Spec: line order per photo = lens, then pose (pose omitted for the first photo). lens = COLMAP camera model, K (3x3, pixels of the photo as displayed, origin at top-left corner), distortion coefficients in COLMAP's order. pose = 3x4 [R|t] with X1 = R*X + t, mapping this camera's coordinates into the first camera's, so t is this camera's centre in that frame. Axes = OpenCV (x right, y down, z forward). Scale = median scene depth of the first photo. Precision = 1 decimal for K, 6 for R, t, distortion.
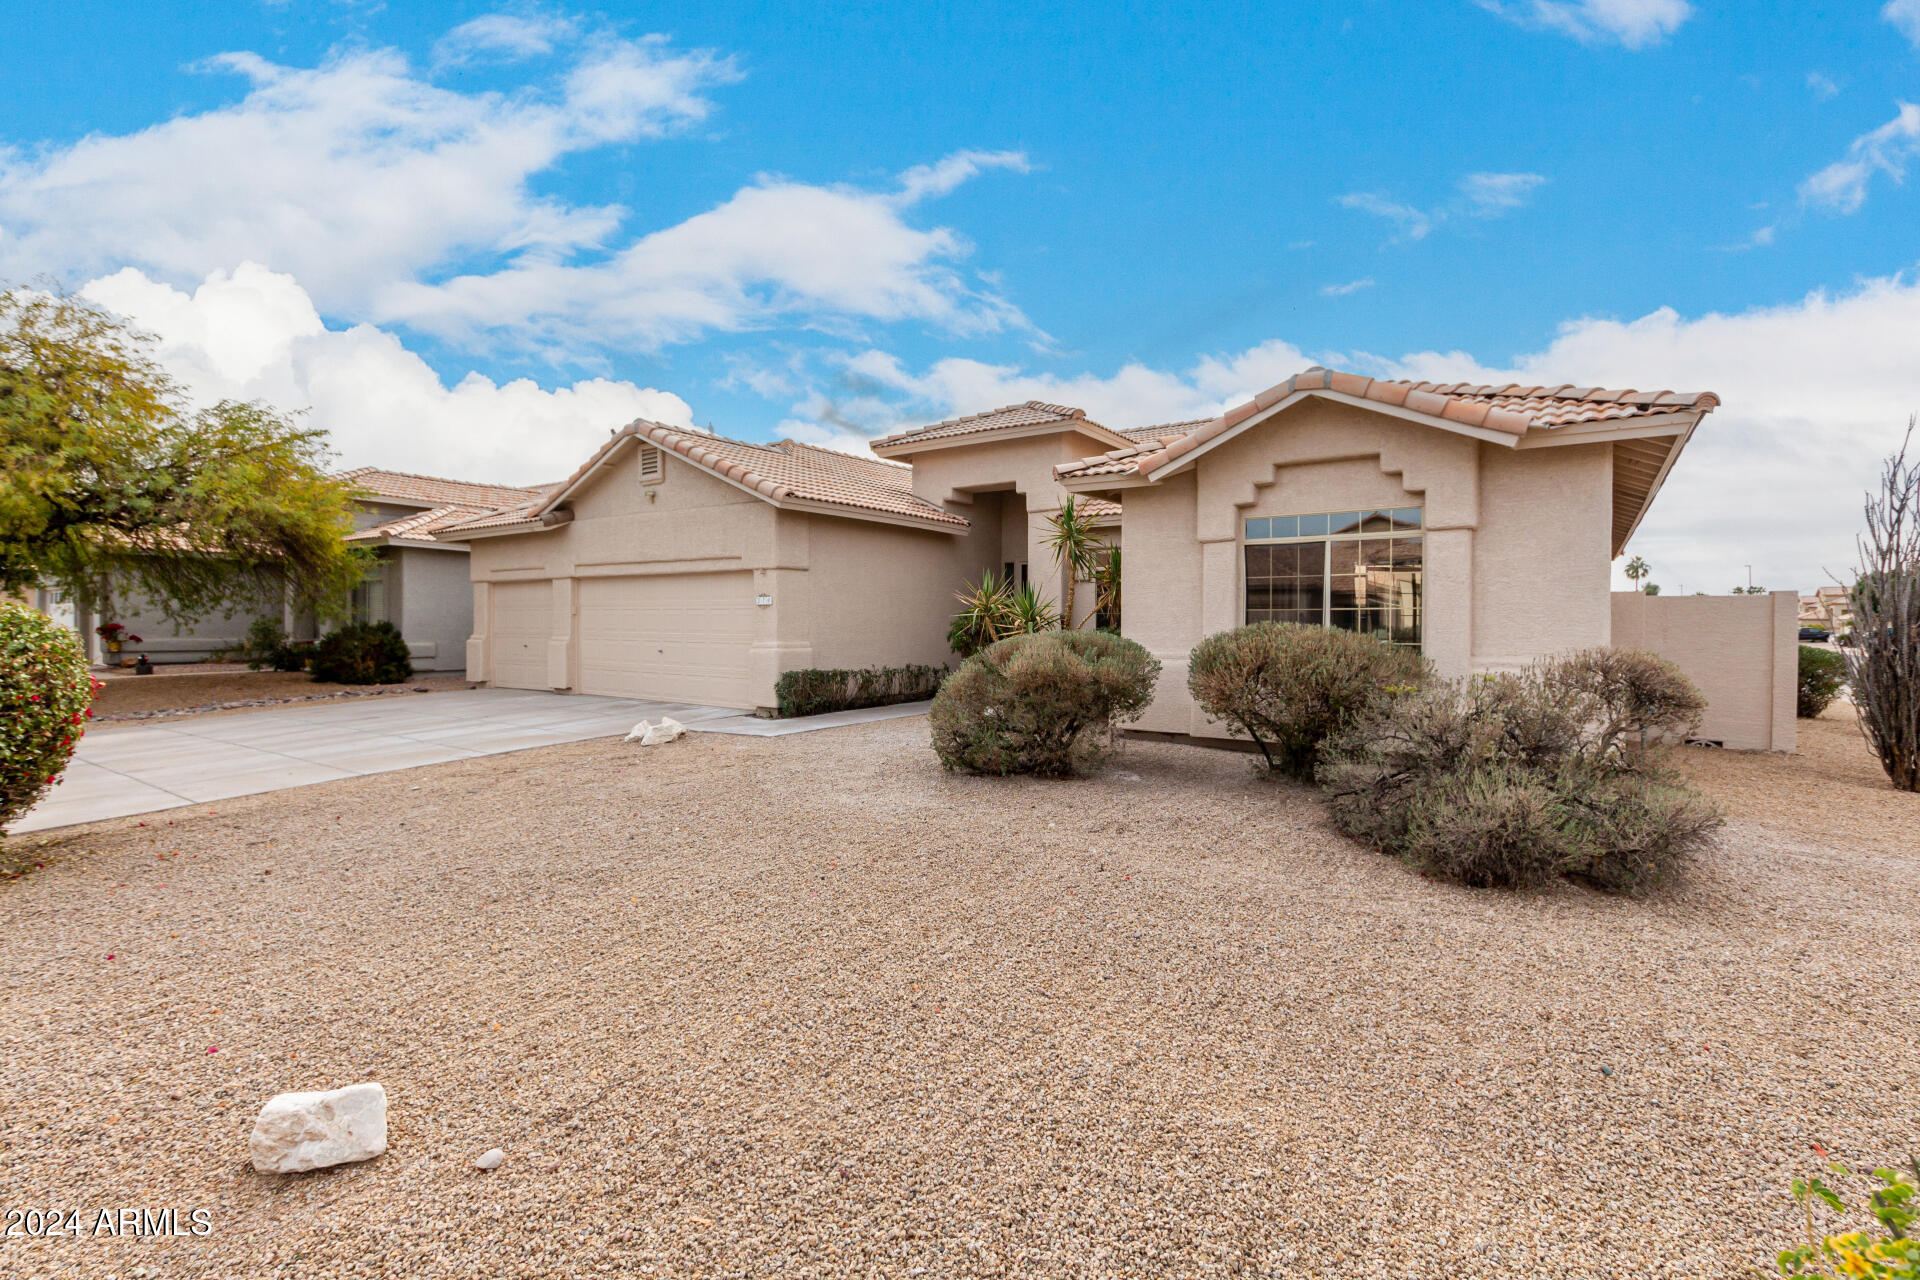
lens RADIAL K [[879.9, 0, 961.2], [0, 879.9, 627.6], [0, 0, 1]] dist [0.005549, -0.000066]
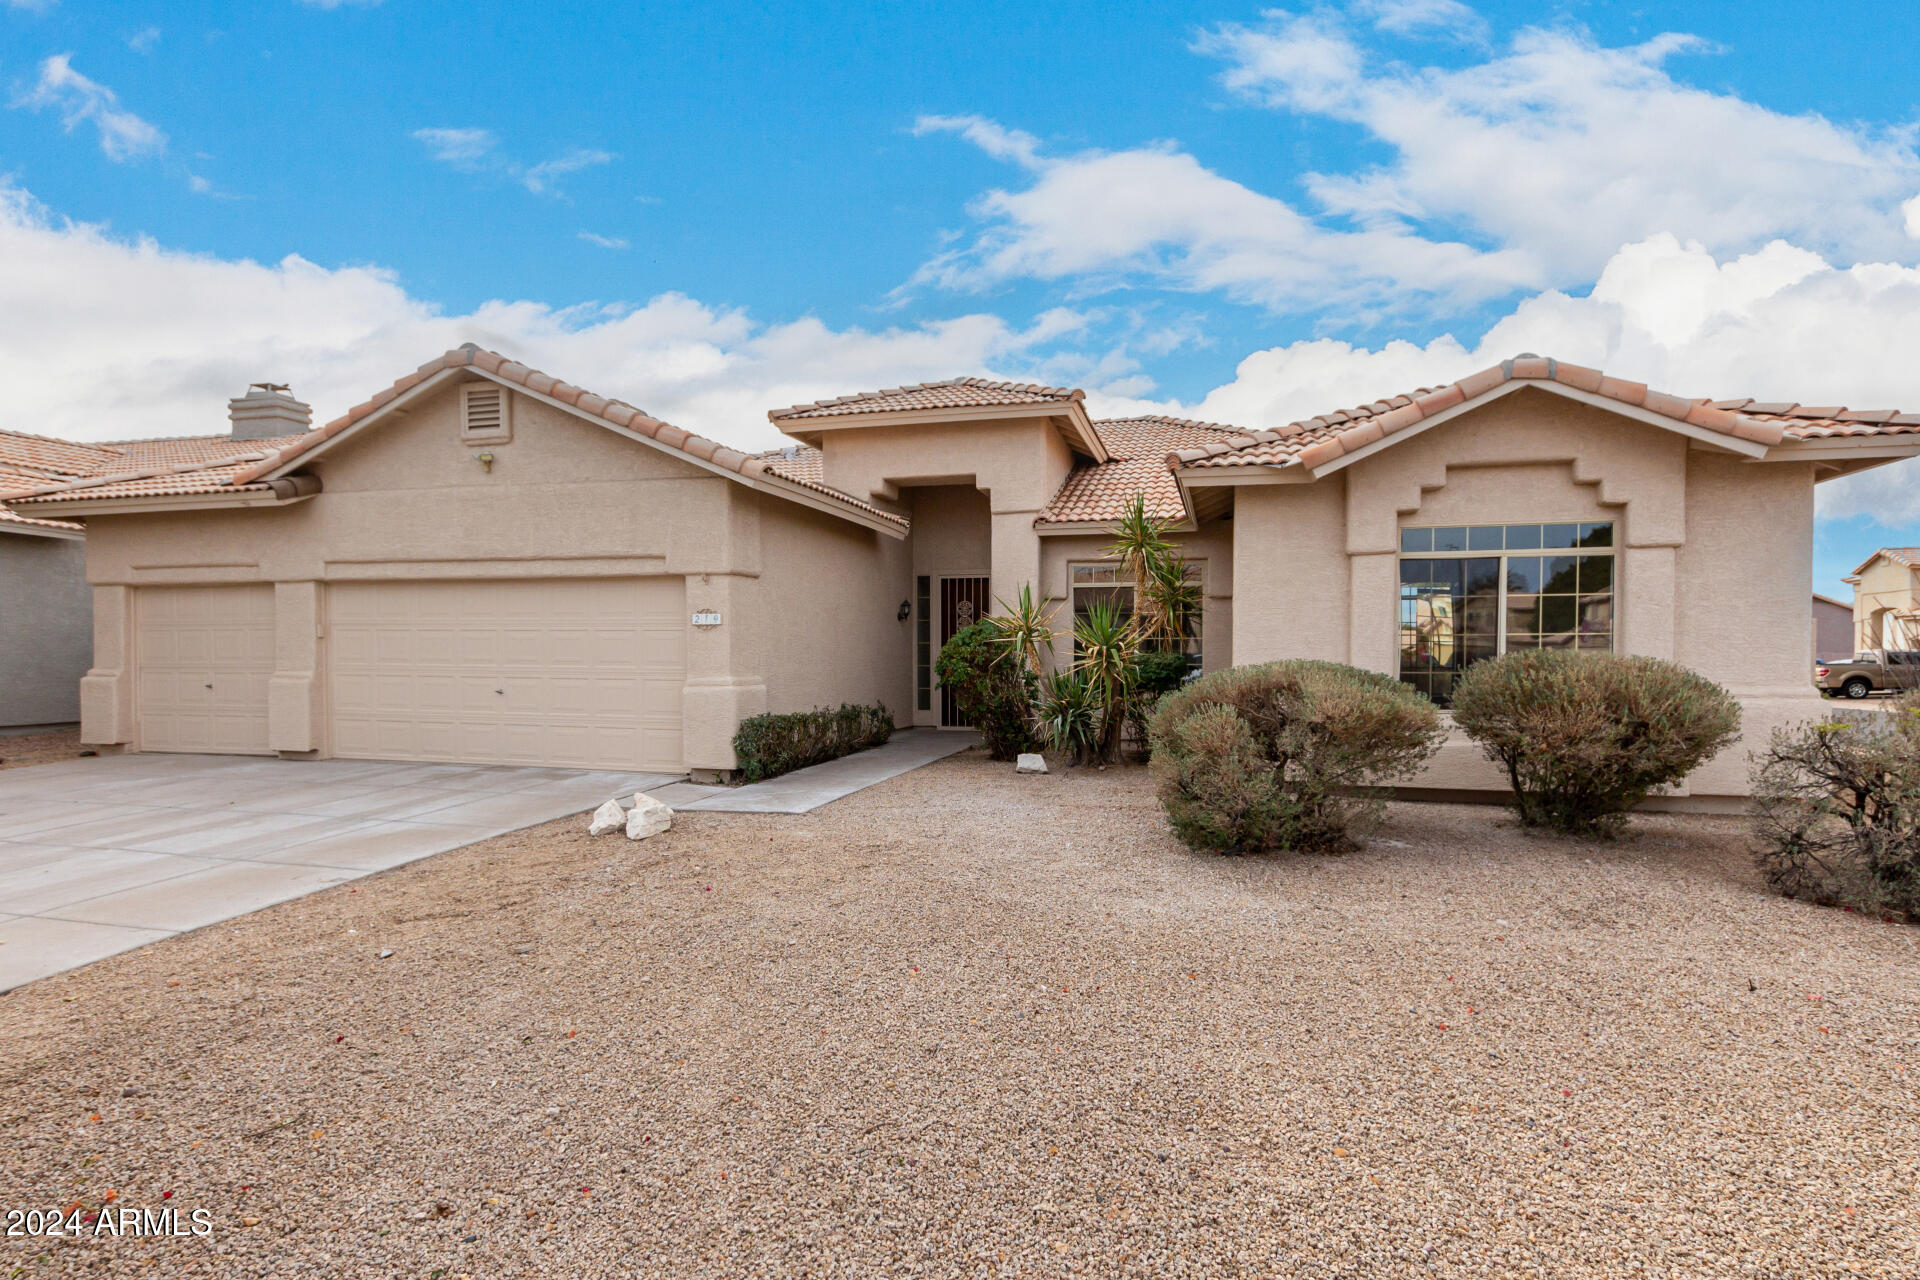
lens RADIAL K [[969.5, 0, 924.2], [0, 969.5, 664.8], [0, 0, 1]] dist [0.007824, -0.000170]
pose [[0.938961, -0.005391, 0.343980, -0.325076], [0.001875, 0.999943, 0.010554, -0.001423], [-0.344018, -0.009265, 0.938918, 0.204641]]
